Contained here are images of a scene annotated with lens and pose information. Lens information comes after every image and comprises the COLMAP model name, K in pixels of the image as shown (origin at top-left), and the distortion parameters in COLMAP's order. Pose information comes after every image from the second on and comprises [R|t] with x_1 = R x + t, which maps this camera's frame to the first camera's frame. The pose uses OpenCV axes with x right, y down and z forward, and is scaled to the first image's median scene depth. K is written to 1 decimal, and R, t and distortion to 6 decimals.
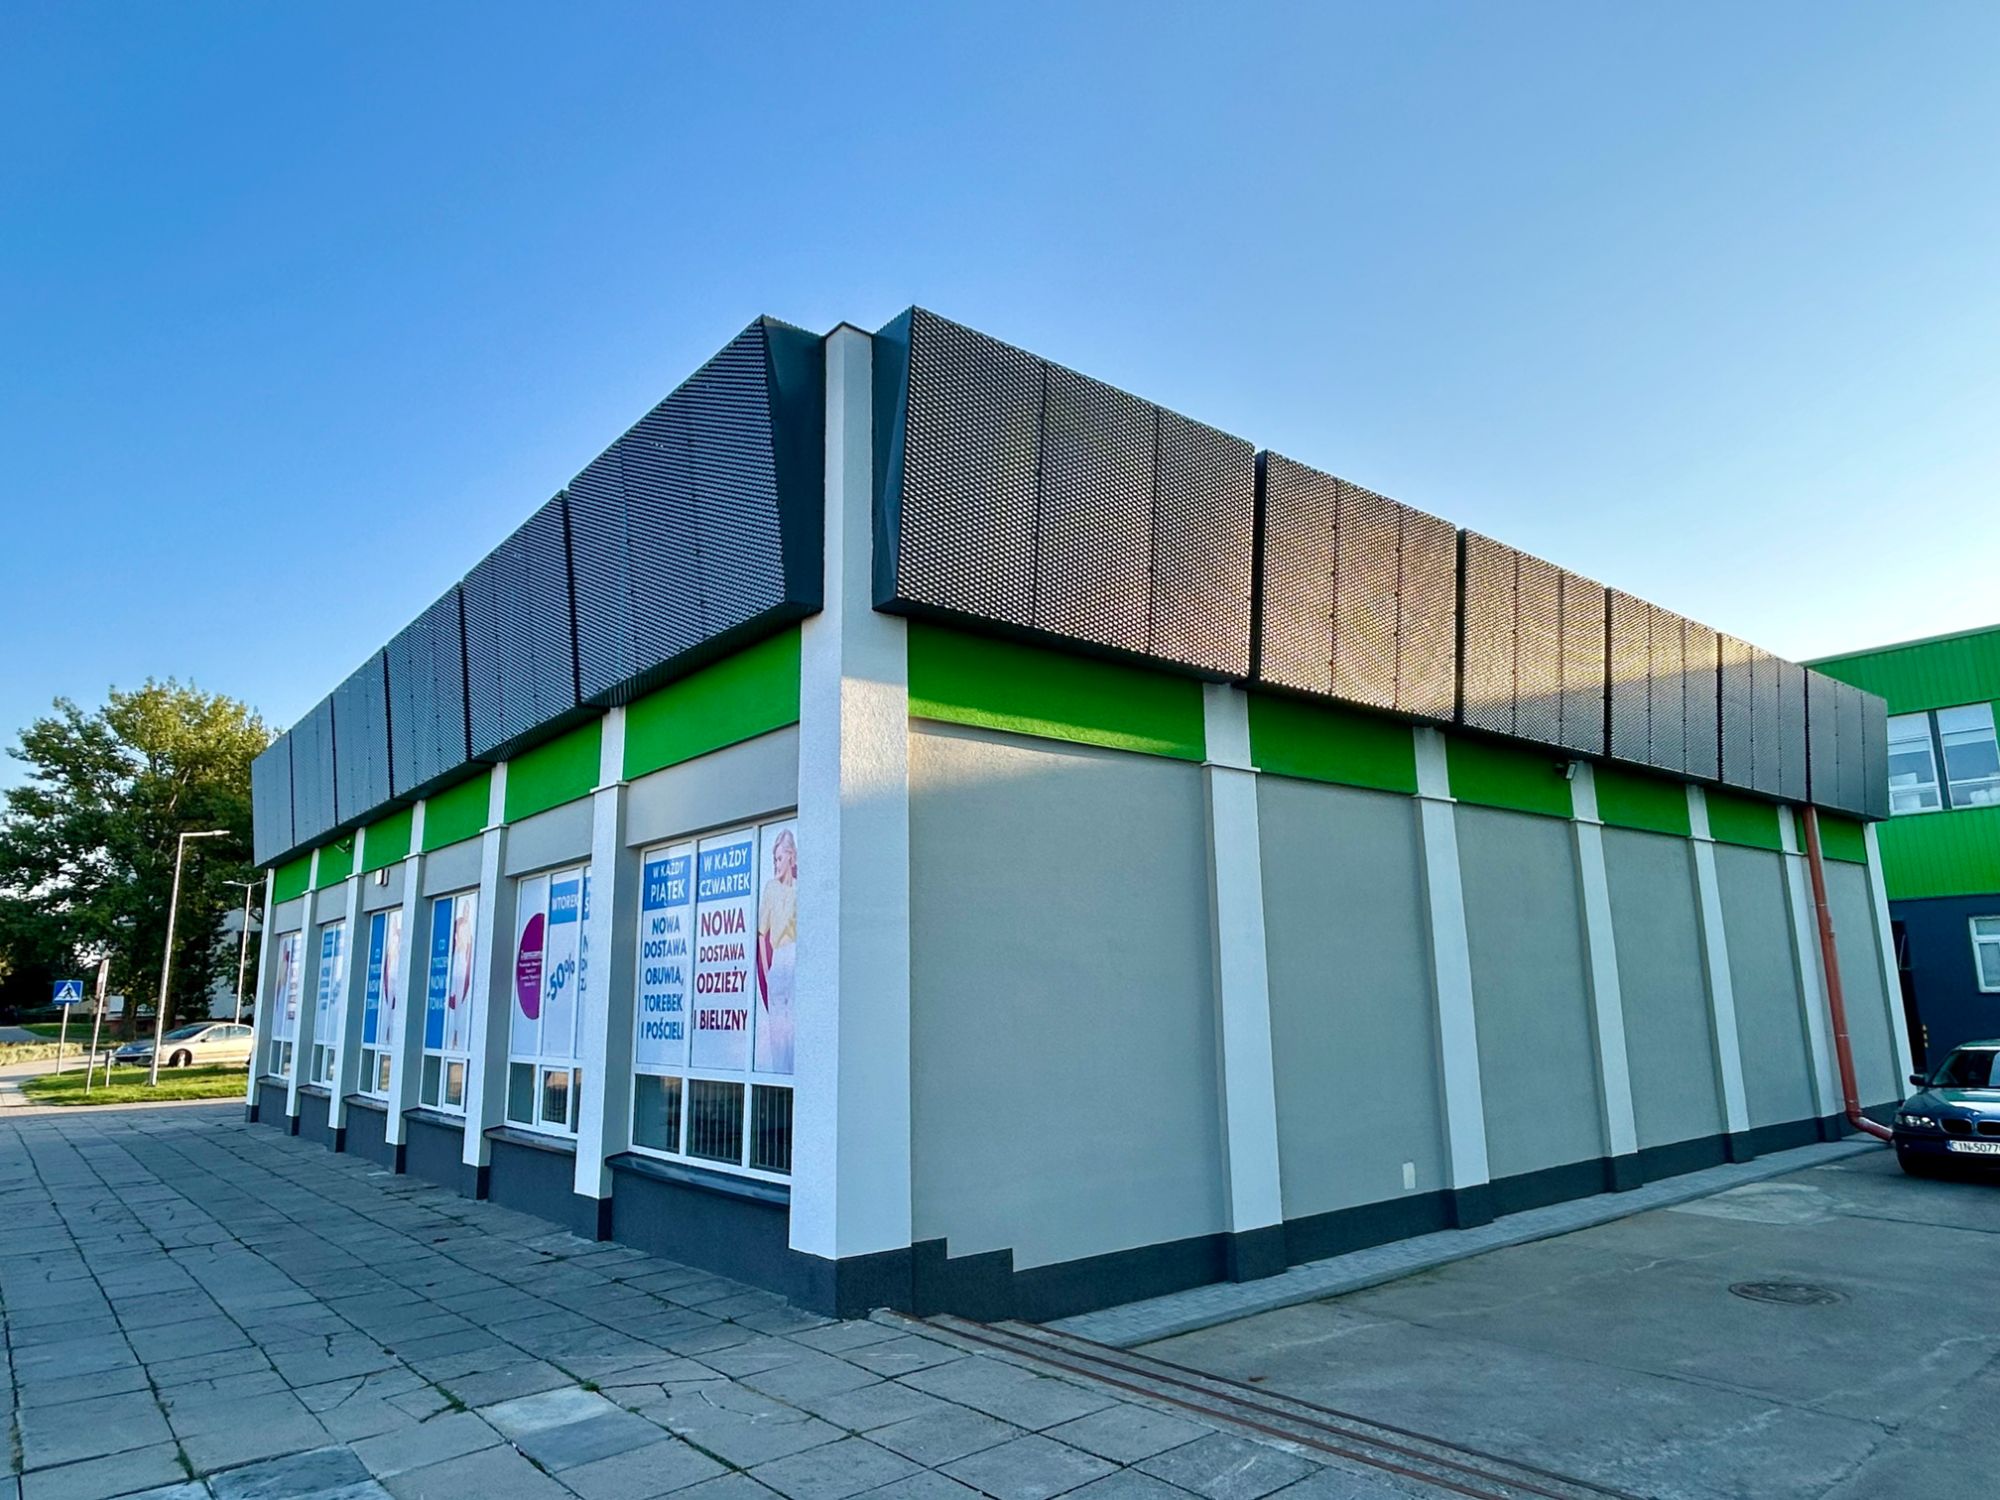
lens RADIAL K [[1251.9, 0, 1000.0], [0, 1251.9, 750.0], [0, 0, 1]] dist [-0.002614, -0.000523]
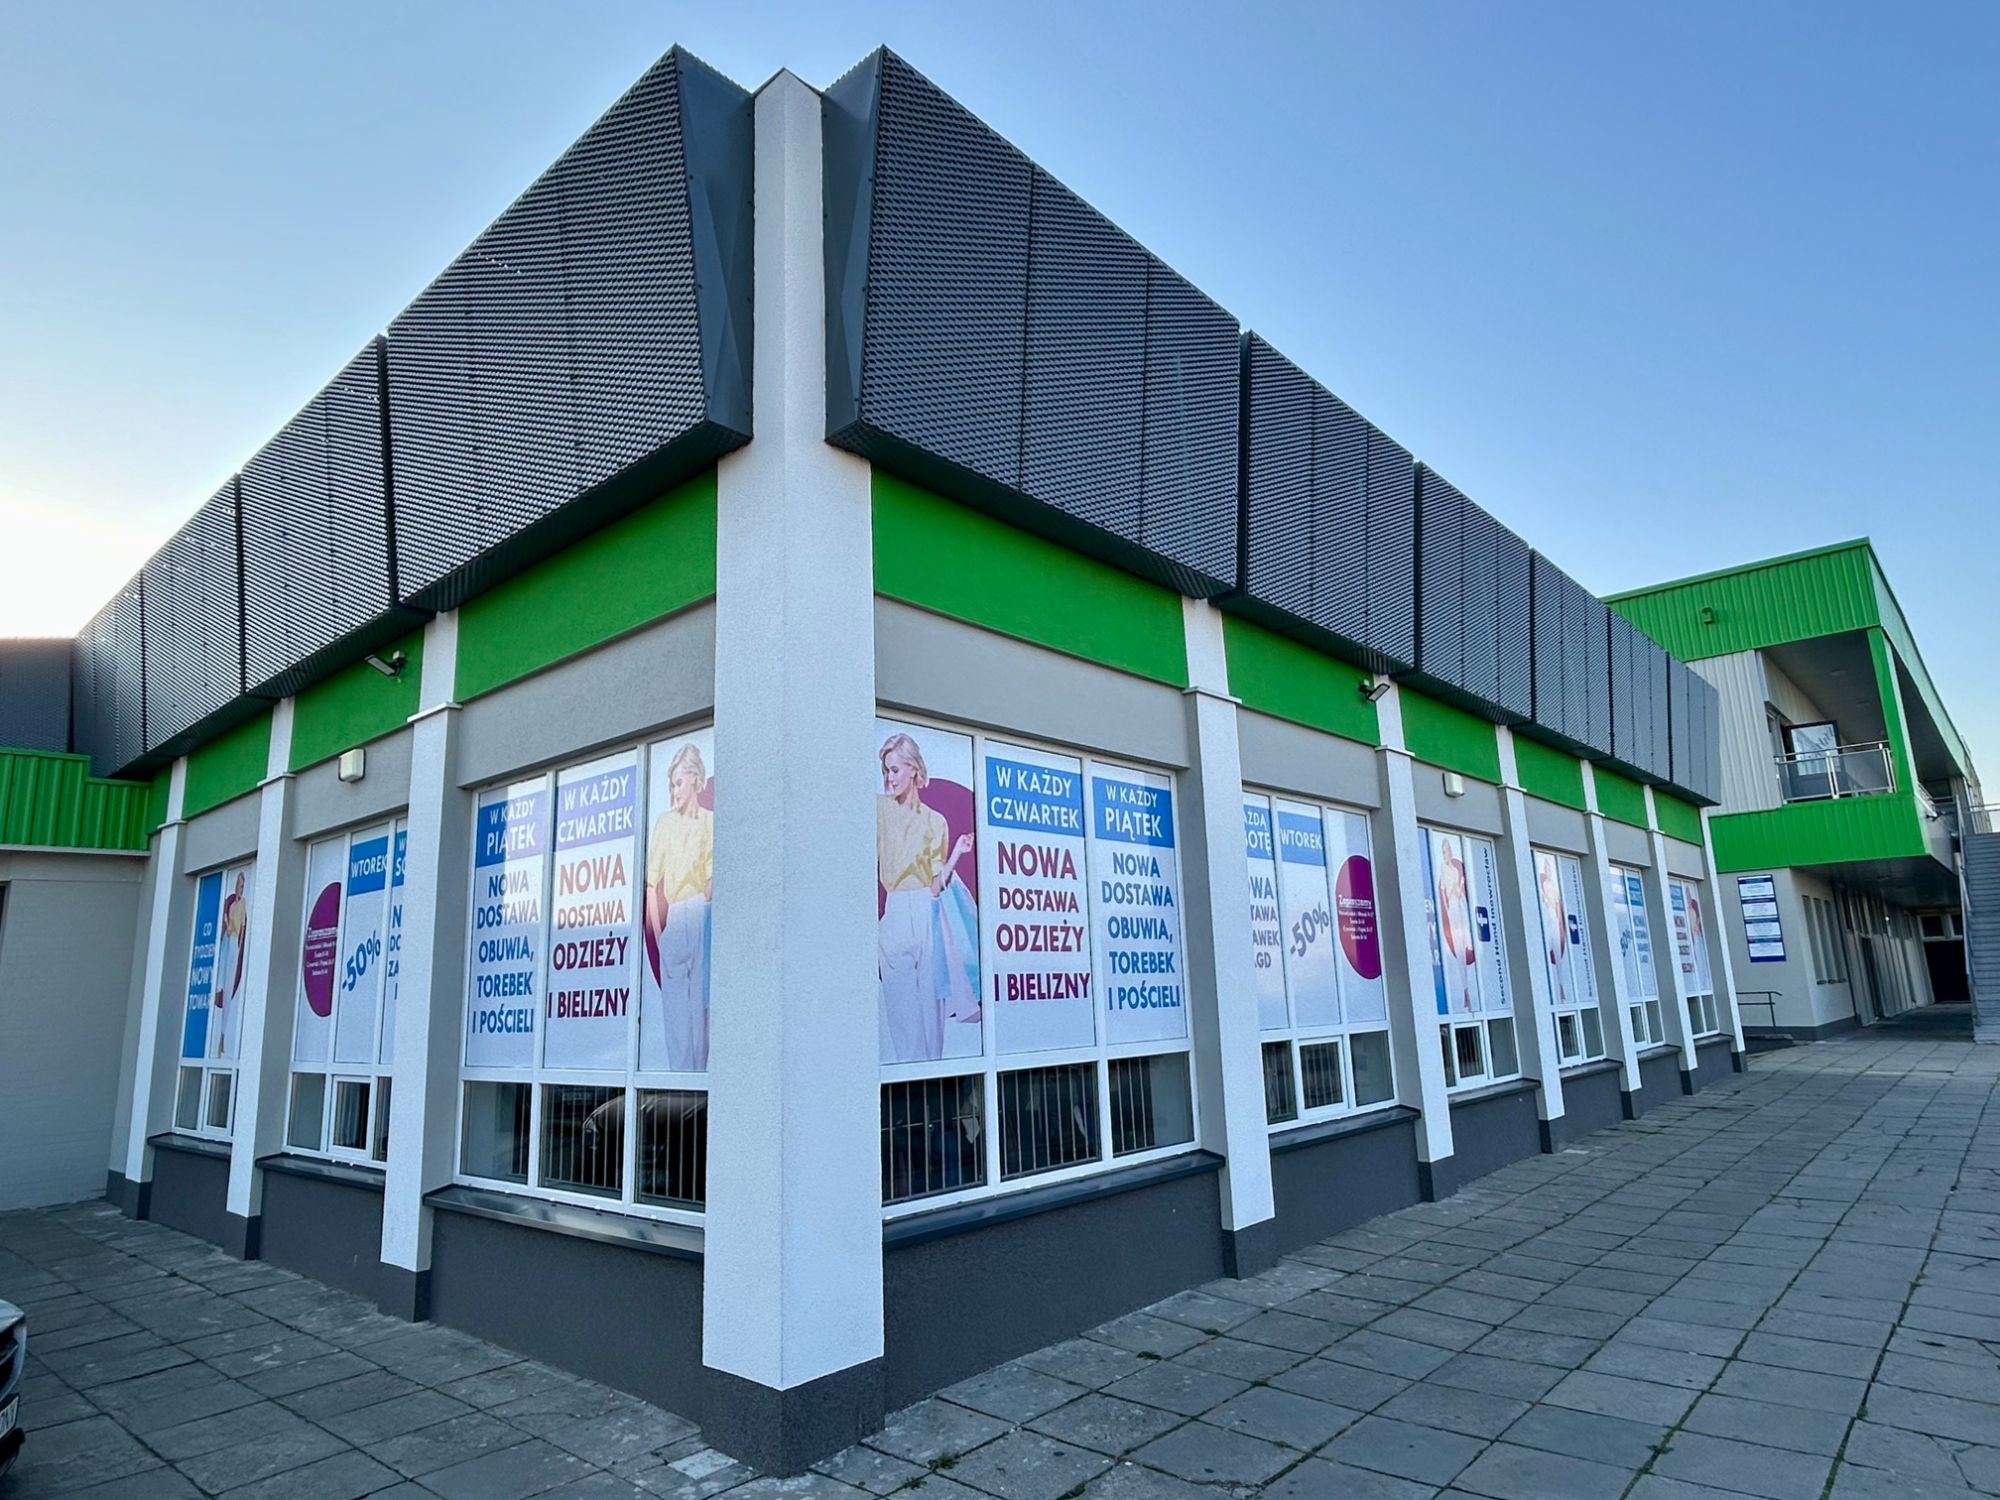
lens RADIAL K [[1176.5, 0, 990.6], [0, 1176.5, 738.9], [0, 0, 1]] dist [-0.022788, 0.015210]
pose [[0.988087, 0.015080, 0.153153, -0.092848], [-0.011411, 0.999627, -0.024804, 0.070030], [-0.153470, 0.022761, 0.987891, 0.258913]]
